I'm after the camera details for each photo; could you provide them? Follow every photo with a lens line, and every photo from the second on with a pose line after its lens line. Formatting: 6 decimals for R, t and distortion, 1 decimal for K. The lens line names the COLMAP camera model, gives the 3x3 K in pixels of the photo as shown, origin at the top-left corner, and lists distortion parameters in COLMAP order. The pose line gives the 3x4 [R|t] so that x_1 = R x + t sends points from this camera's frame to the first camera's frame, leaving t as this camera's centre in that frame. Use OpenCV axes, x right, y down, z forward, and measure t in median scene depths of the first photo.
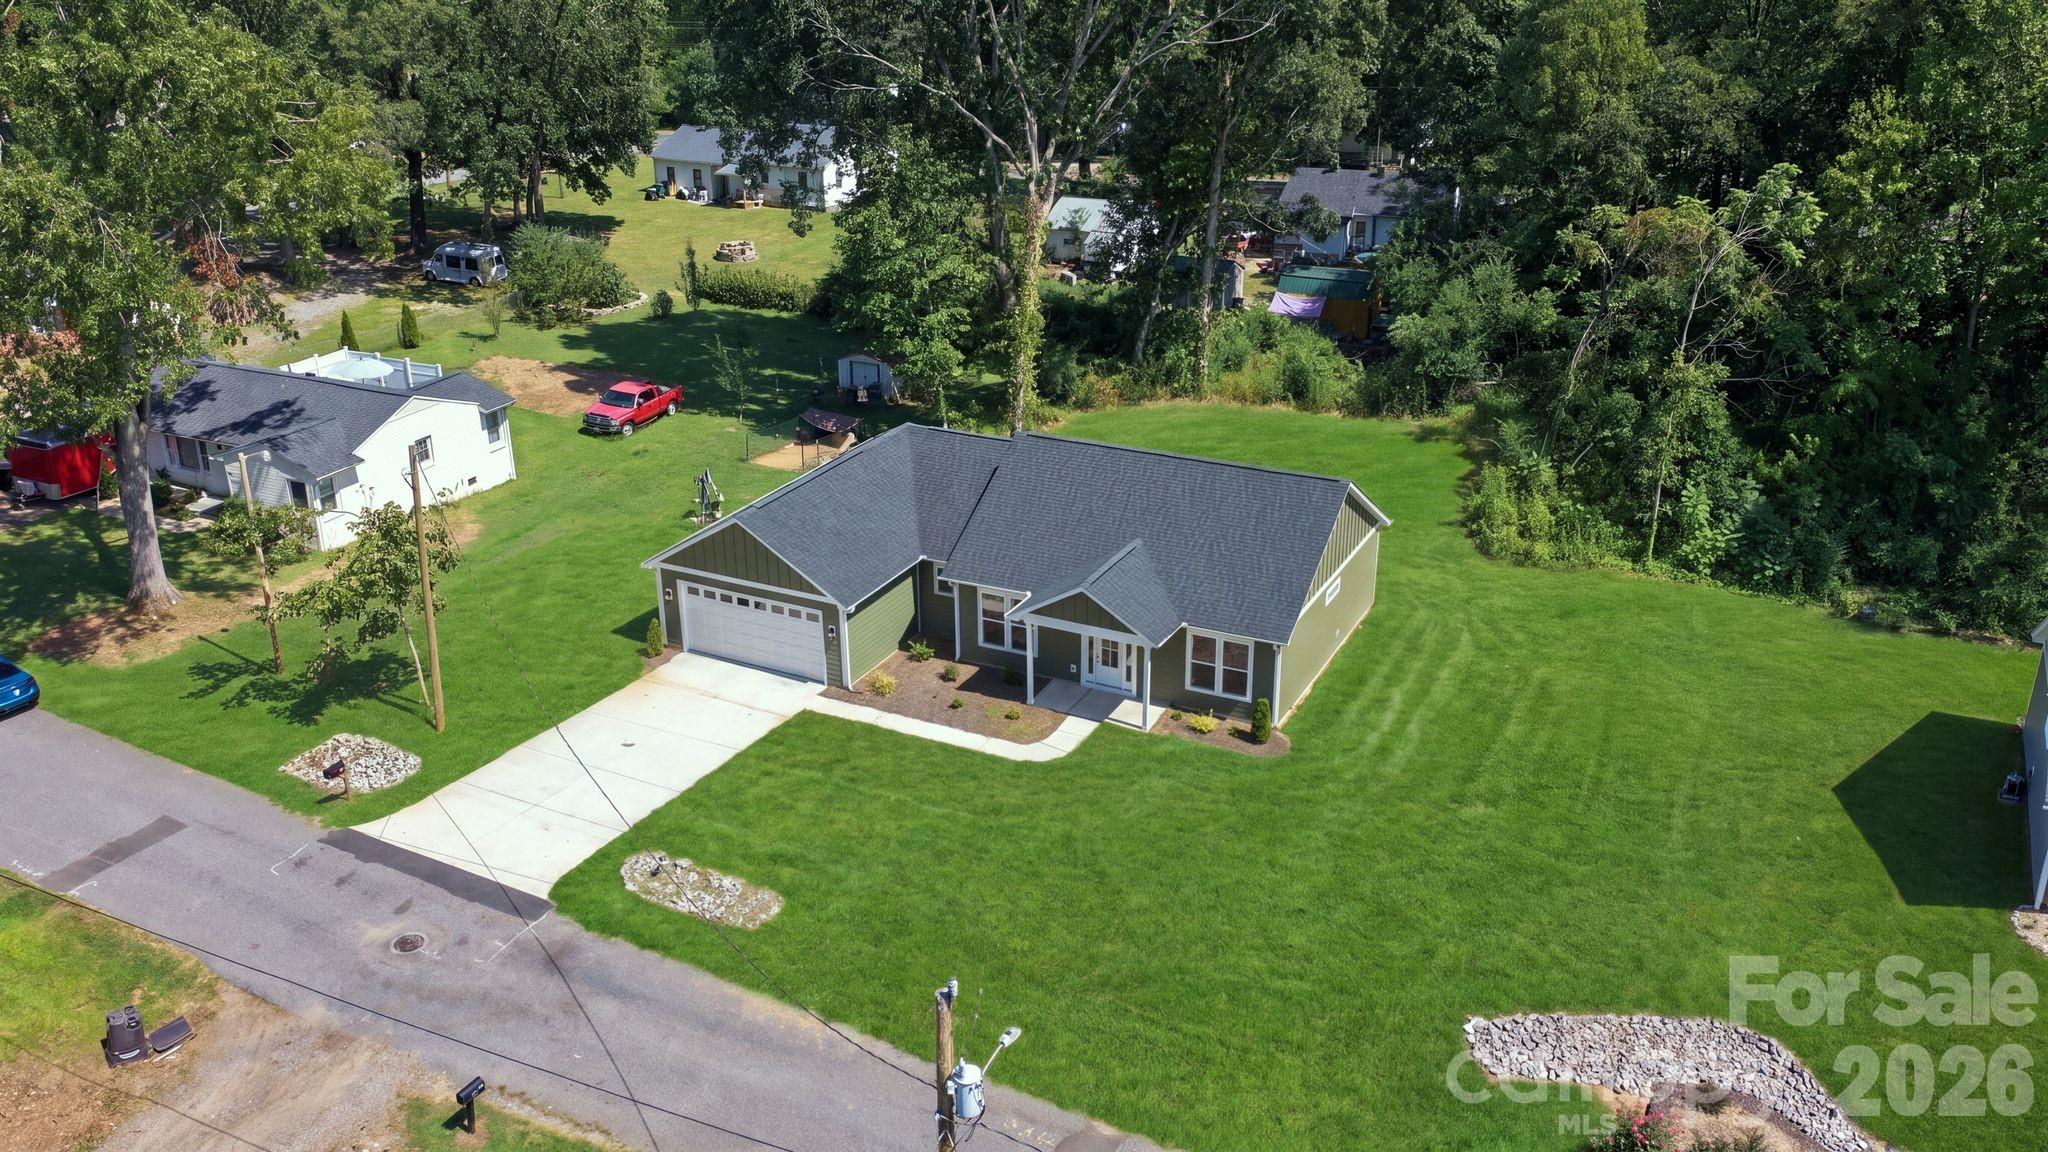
lens RADIAL K [[1695.9, 0, 1024.0], [0, 1695.9, 576.0], [0, 0, 1]] dist [-0.007523, -0.010264]
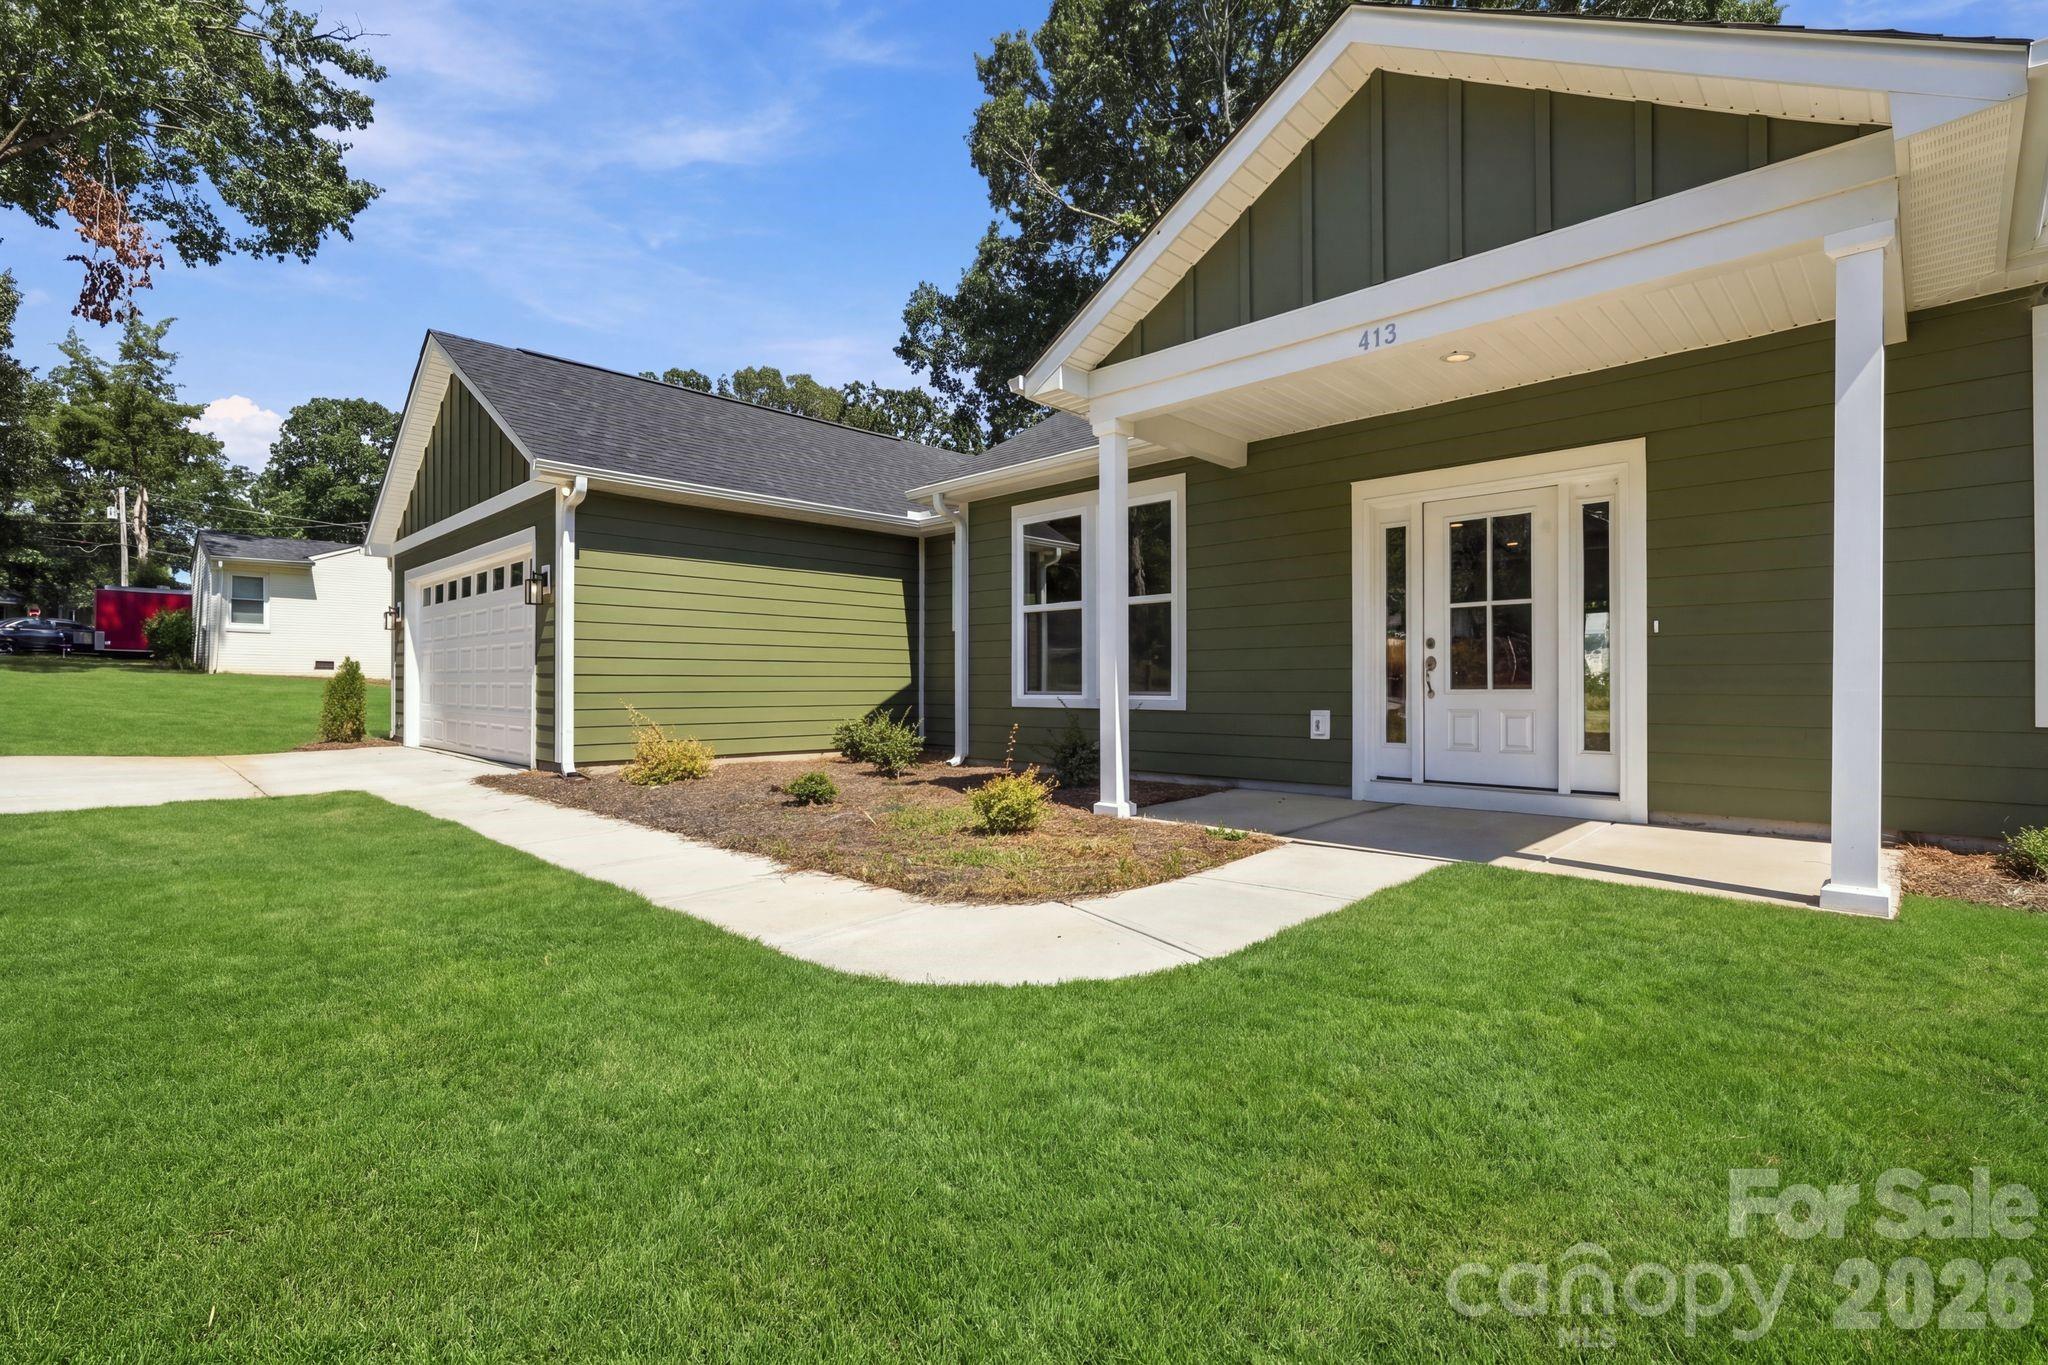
lens RADIAL K [[936.4, 0, 1024.0], [0, 936.4, 682.5], [0, 0, 1]] dist [0.000896, 0.000336]
pose [[0.954374, 0.006047, -0.298554, 0.028769], [-0.121662, 0.920927, -0.370258, 0.104592], [0.272707, 0.389687, 0.879644, 0.869547]]
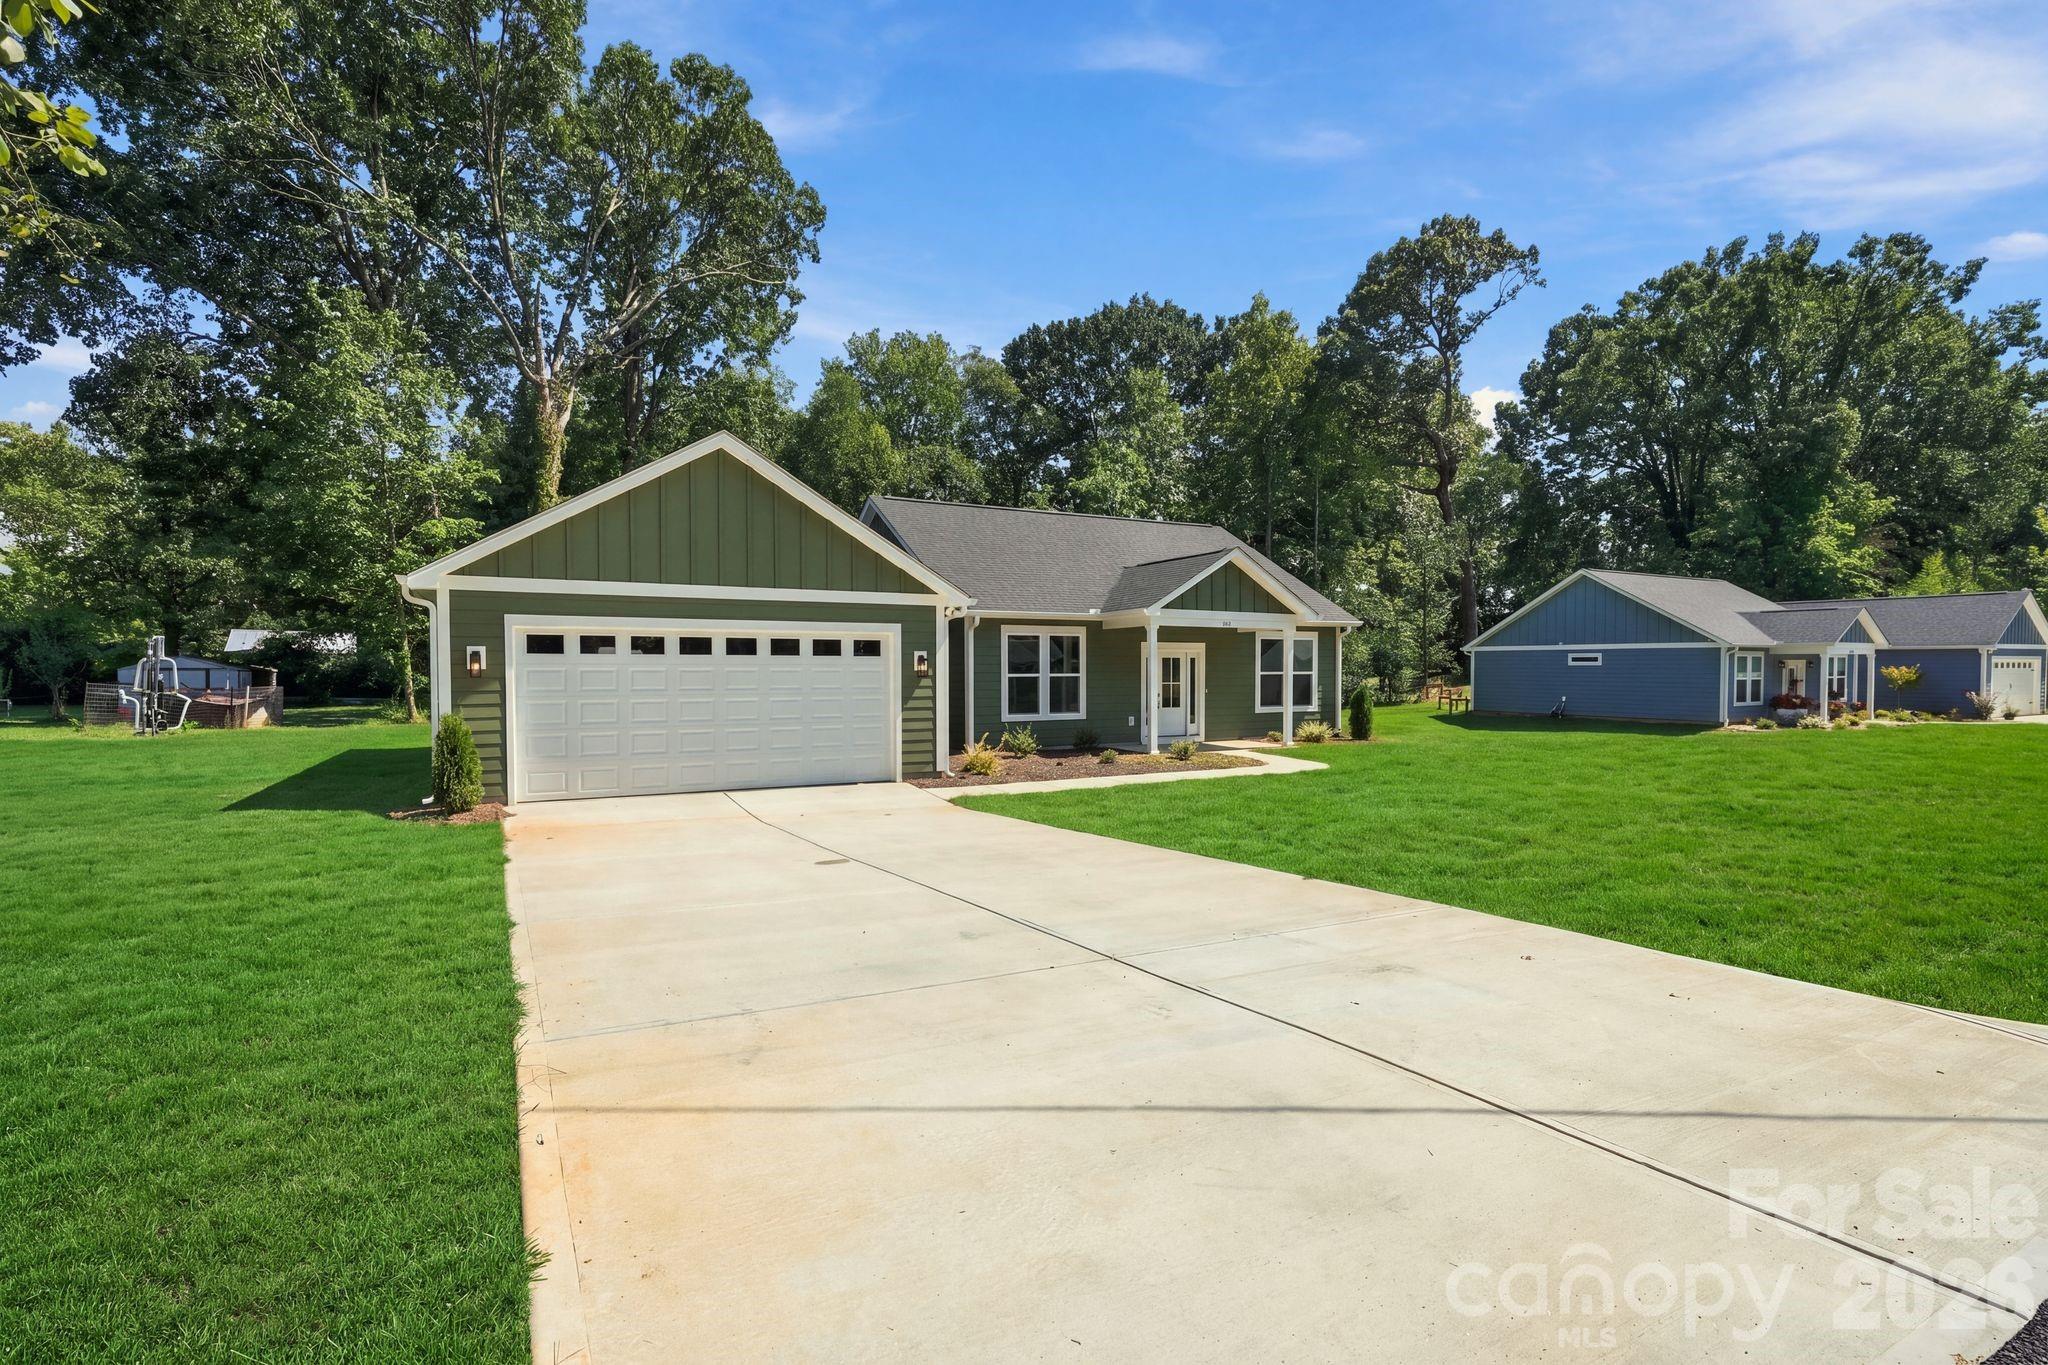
lens RADIAL K [[936.4, 0, 1024.0], [0, 936.4, 682.5], [0, 0, 1]] dist [0.000896, 0.000336]
pose [[0.560134, -0.008770, 0.828356, -0.334305], [0.315390, 0.926896, -0.203454, 0.107064], [-0.766015, 0.375217, 0.521952, 0.820433]]
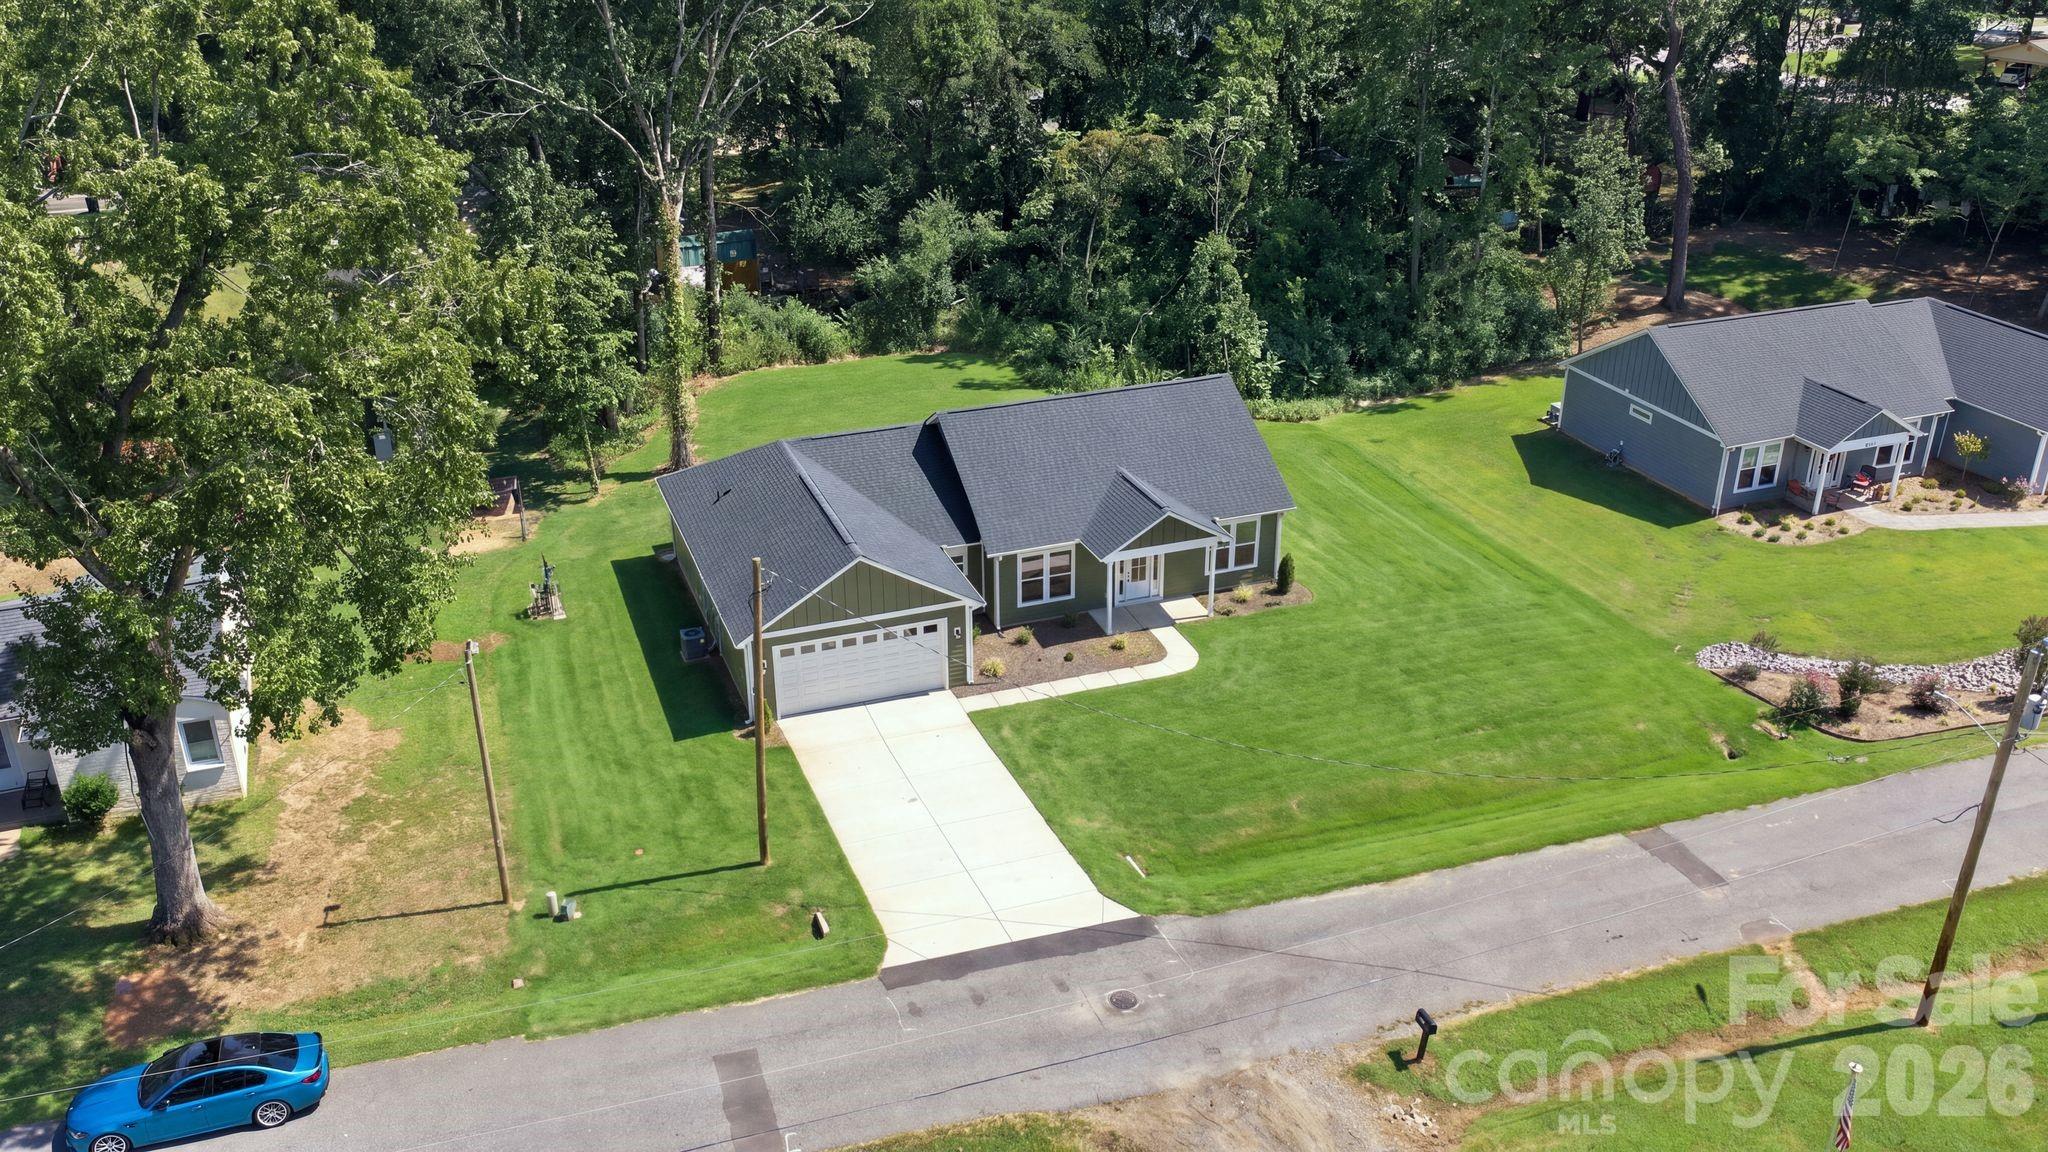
lens RADIAL K [[1695.9, 0, 1024.0], [0, 1695.9, 576.0], [0, 0, 1]] dist [-0.007523, -0.010264]
pose [[0.677283, -0.309998, 0.667224, -0.754996], [0.285031, 0.946632, 0.150485, -0.142526], [-0.678266, 0.088259, 0.729497, 0.219772]]
